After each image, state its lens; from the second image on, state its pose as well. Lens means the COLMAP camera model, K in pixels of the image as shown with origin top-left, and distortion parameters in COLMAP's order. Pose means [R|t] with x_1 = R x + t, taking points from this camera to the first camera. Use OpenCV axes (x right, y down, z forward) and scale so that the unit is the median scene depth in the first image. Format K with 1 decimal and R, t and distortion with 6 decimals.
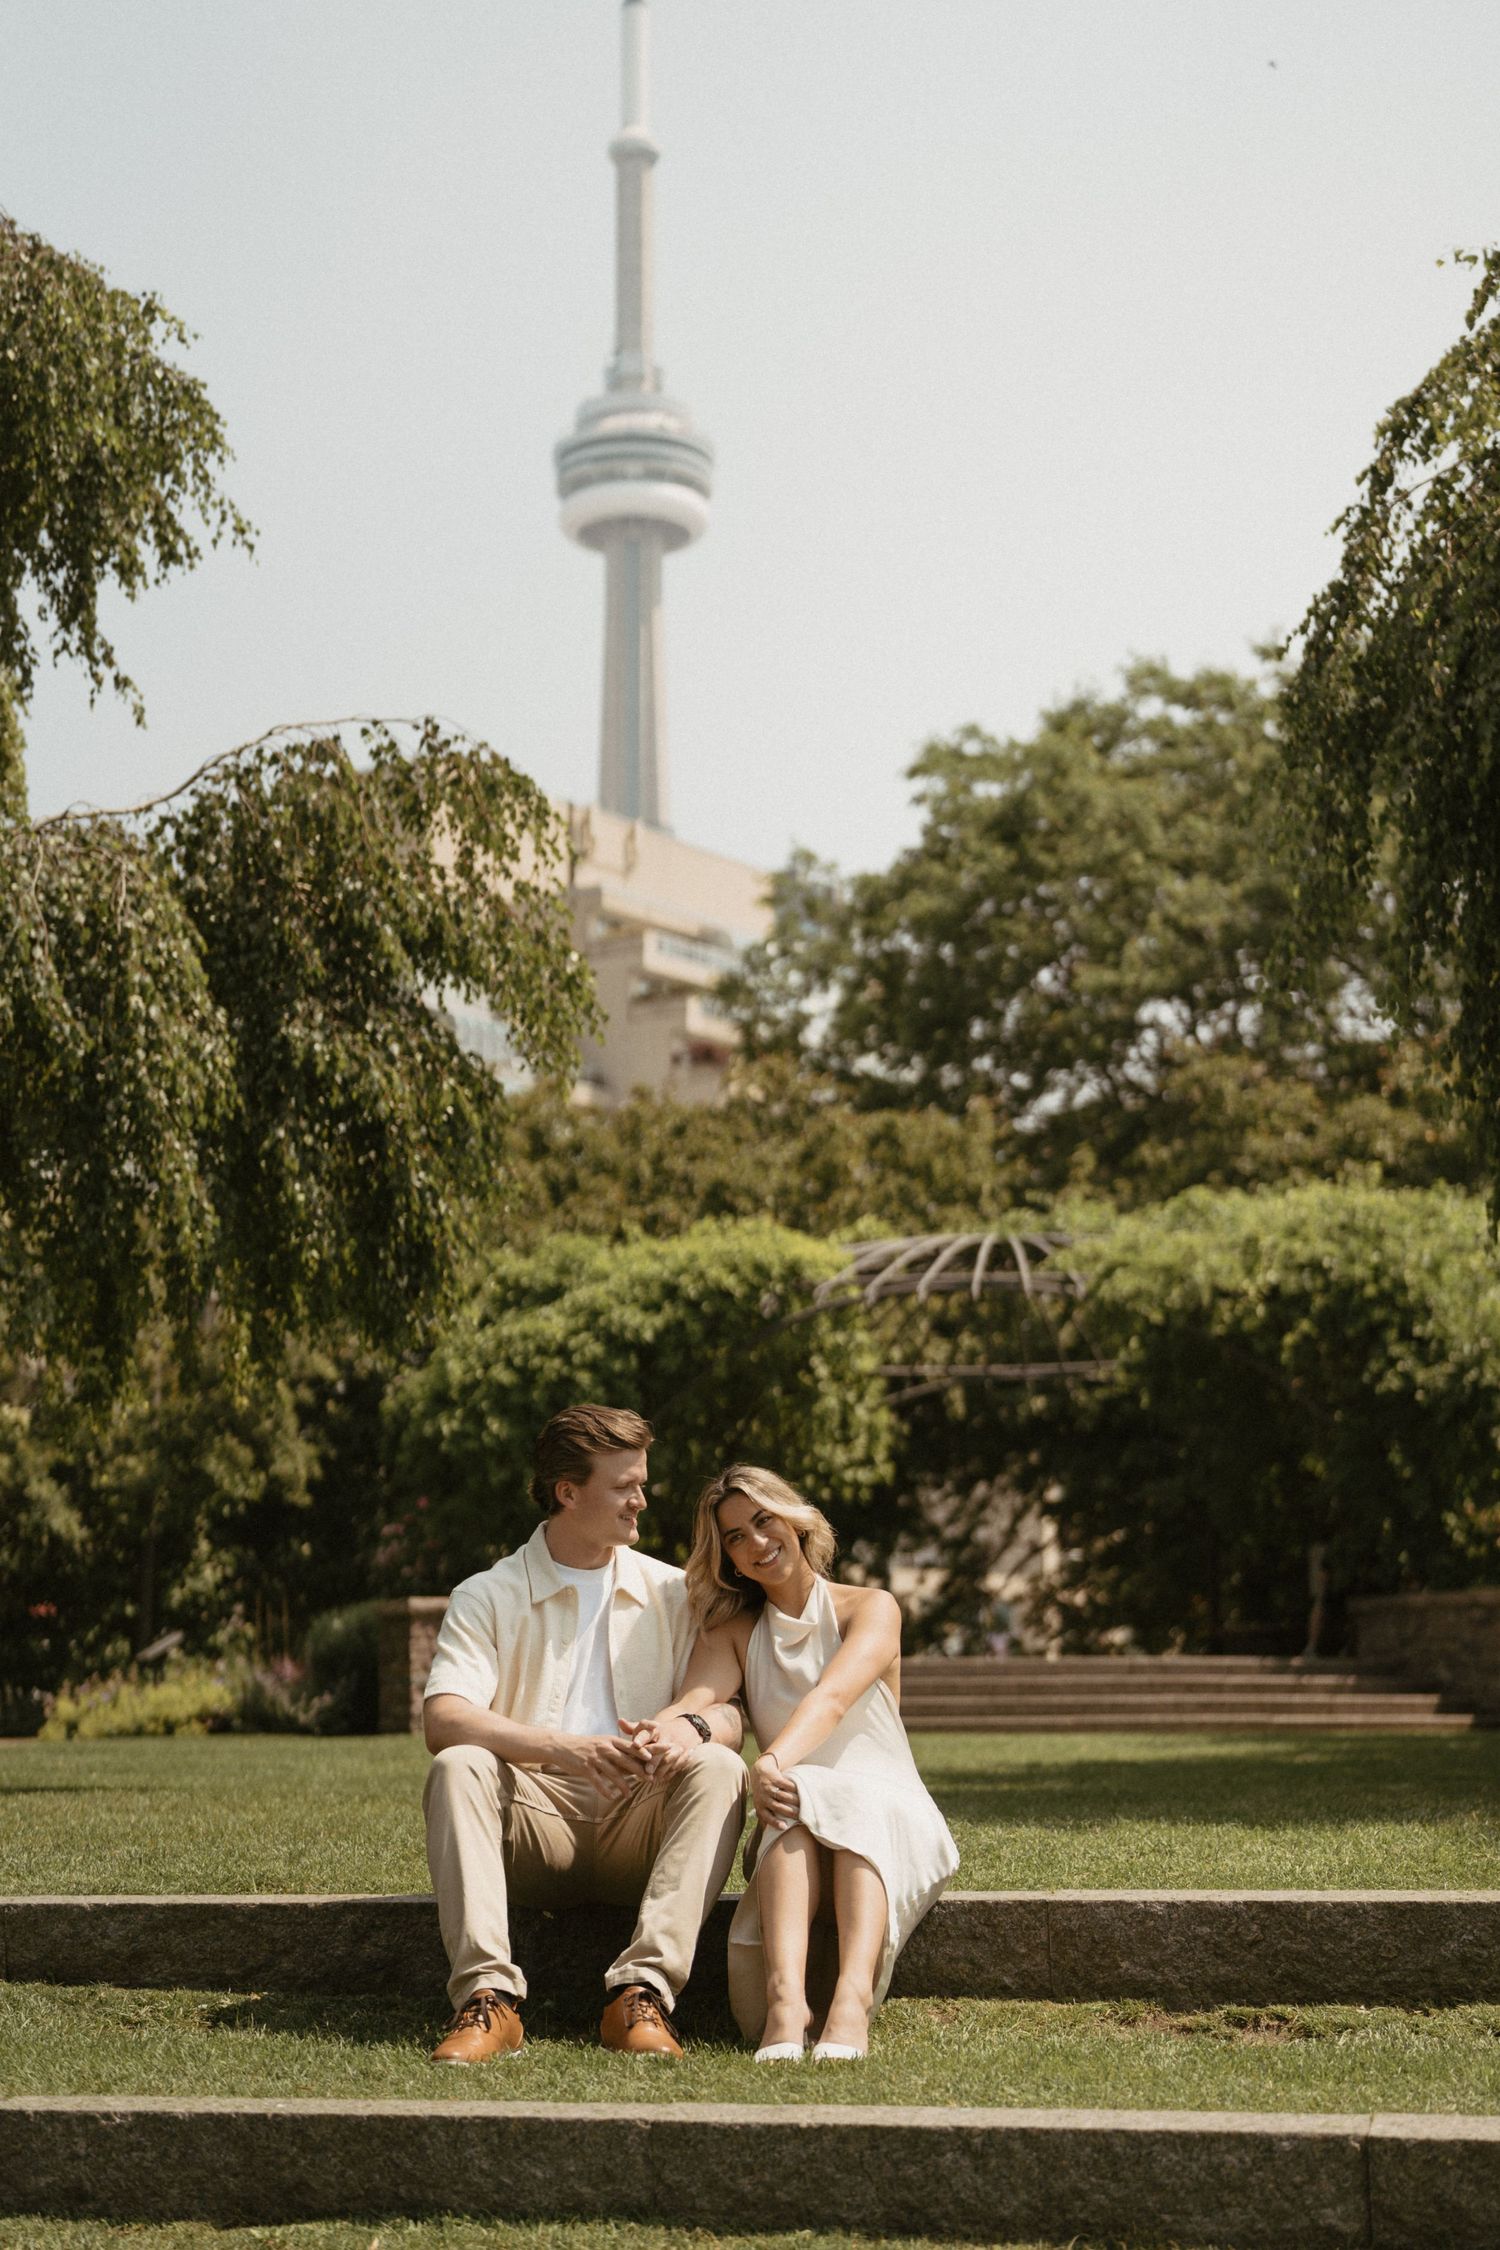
lens RADIAL K [[3281.2, 0, 747.2], [0, 3281.2, 1119.9], [0, 0, 1]] dist [0.006361, 0.067733]
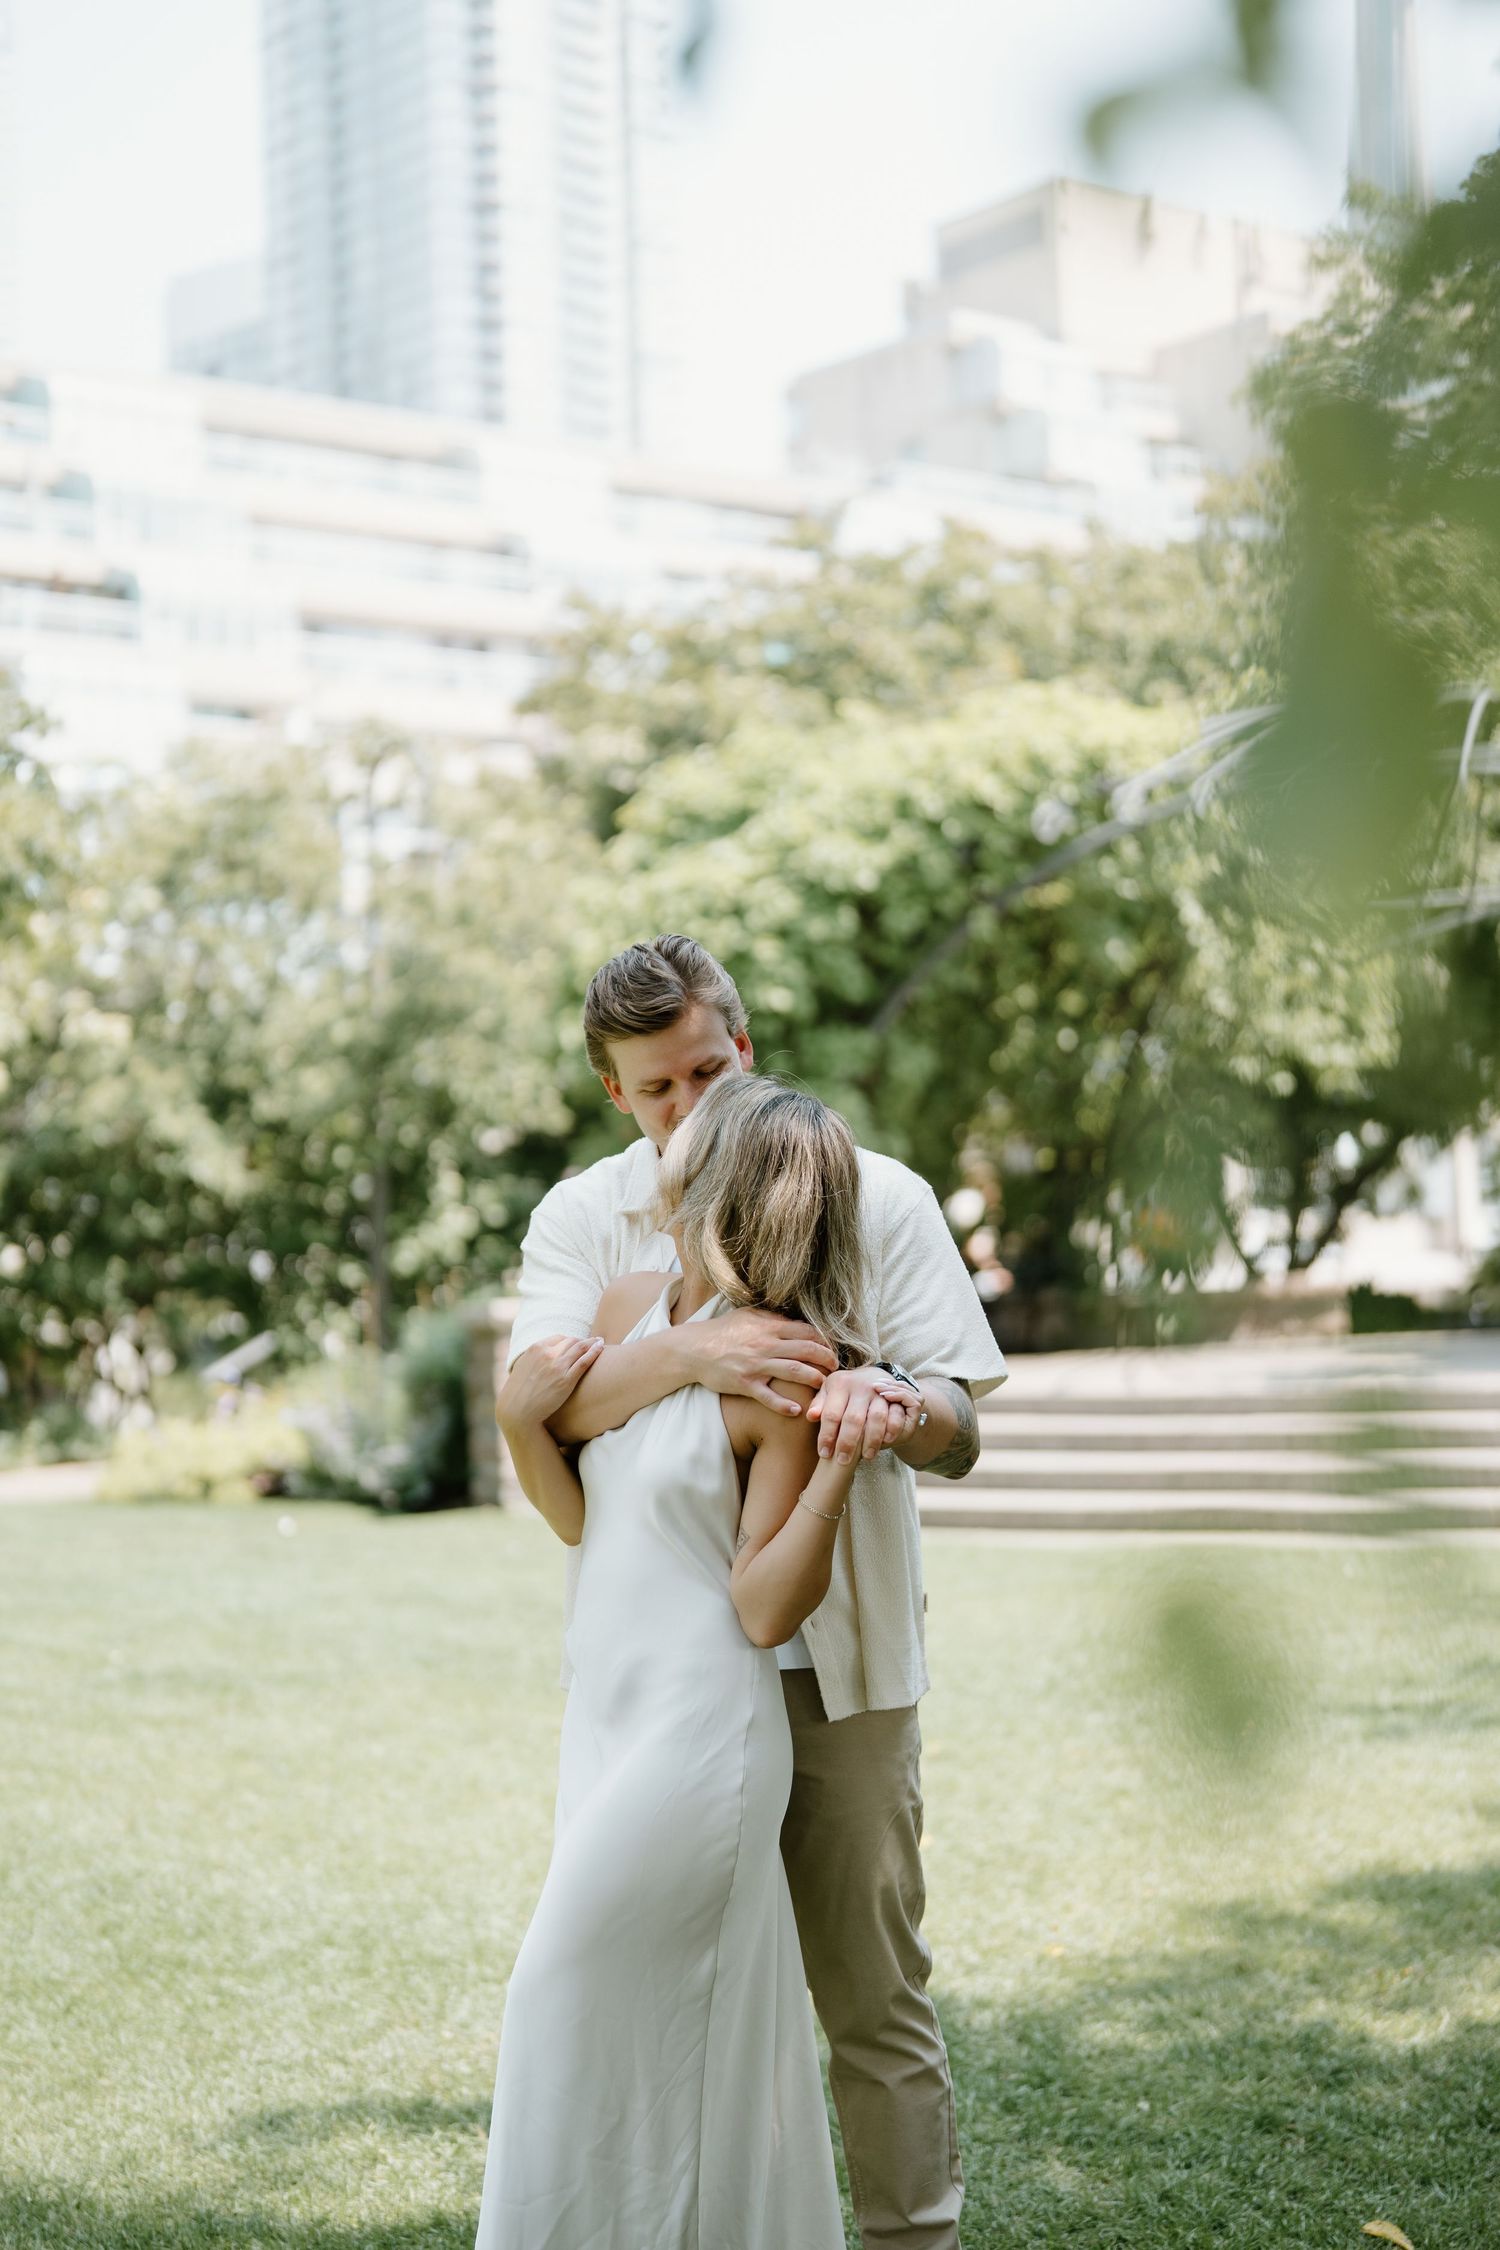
lens RADIAL K [[3456.1, 0, 744.0], [0, 3456.1, 1122.0], [0, 0, 1]] dist [-0.010568, 0.037486]
pose [[0.971074, -0.036796, -0.235928, 0.103721], [0.070214, 0.988375, 0.134851, 0.020061], [0.228223, -0.147515, 0.962369, 0.338982]]
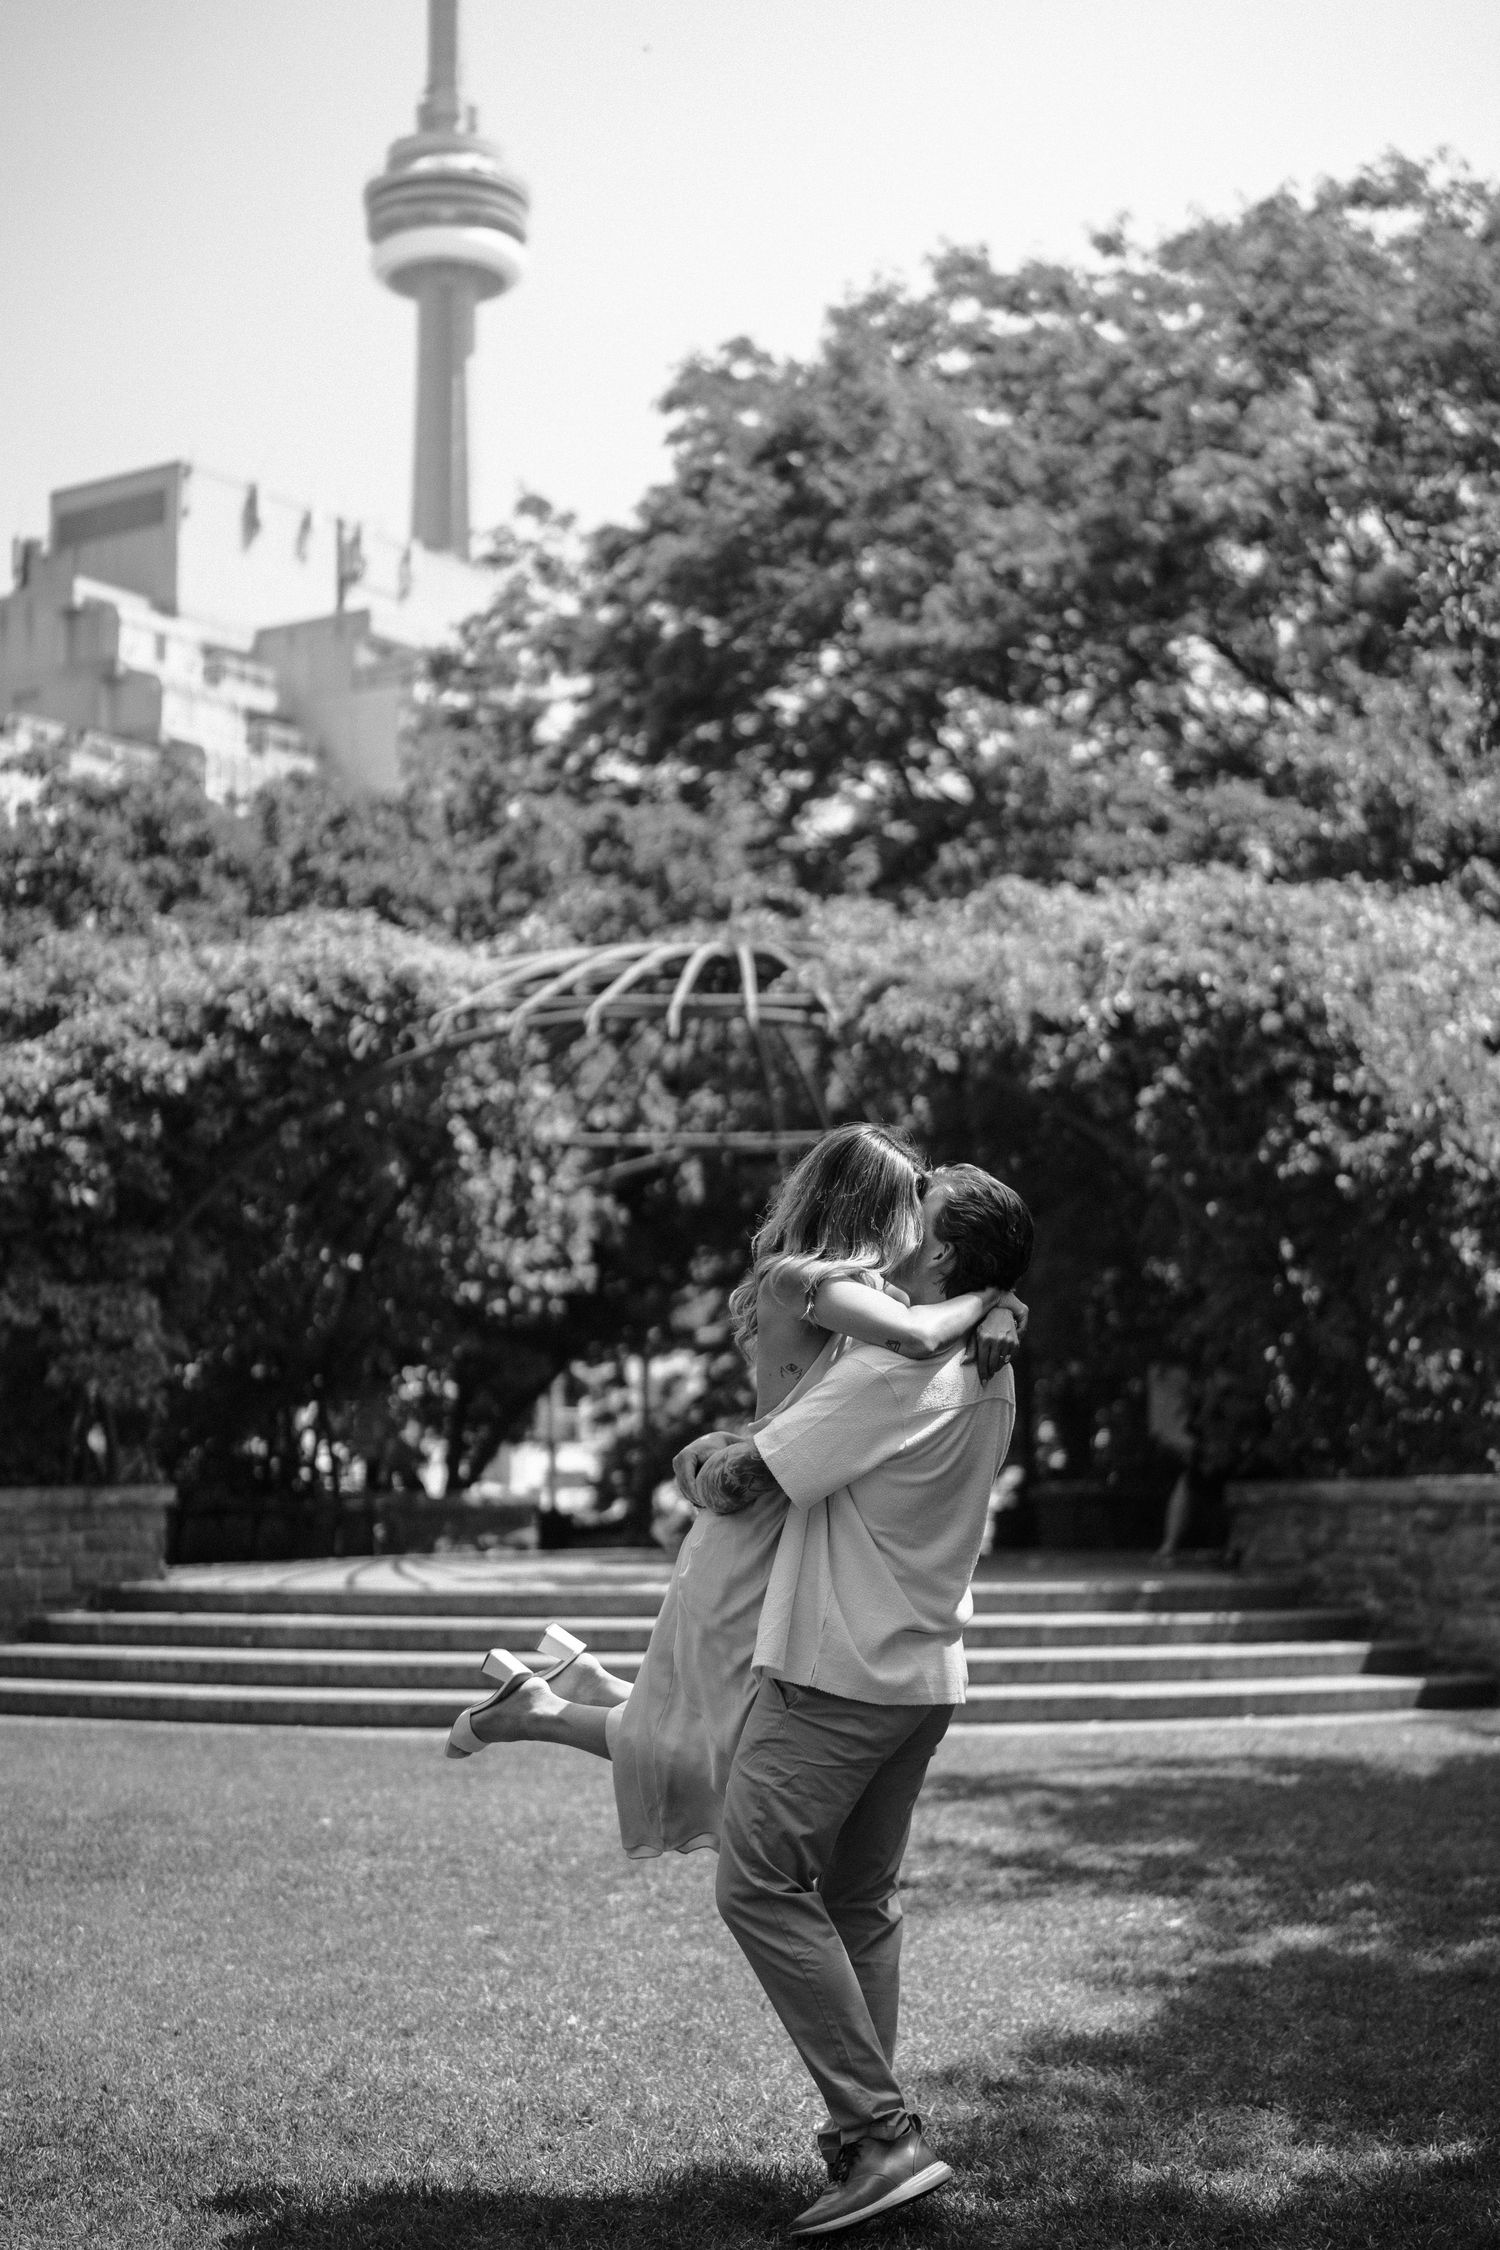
lens RADIAL K [[3226.9, 0, 747.6], [0, 3226.9, 1125.2], [0, 0, 1]] dist [0.012327, -0.043162]
pose [[0.998479, 0.004996, 0.054899, 0.048207], [-0.008960, 0.997350, 0.072203, 0.025967], [-0.054393, -0.072586, 0.995878, 0.348642]]
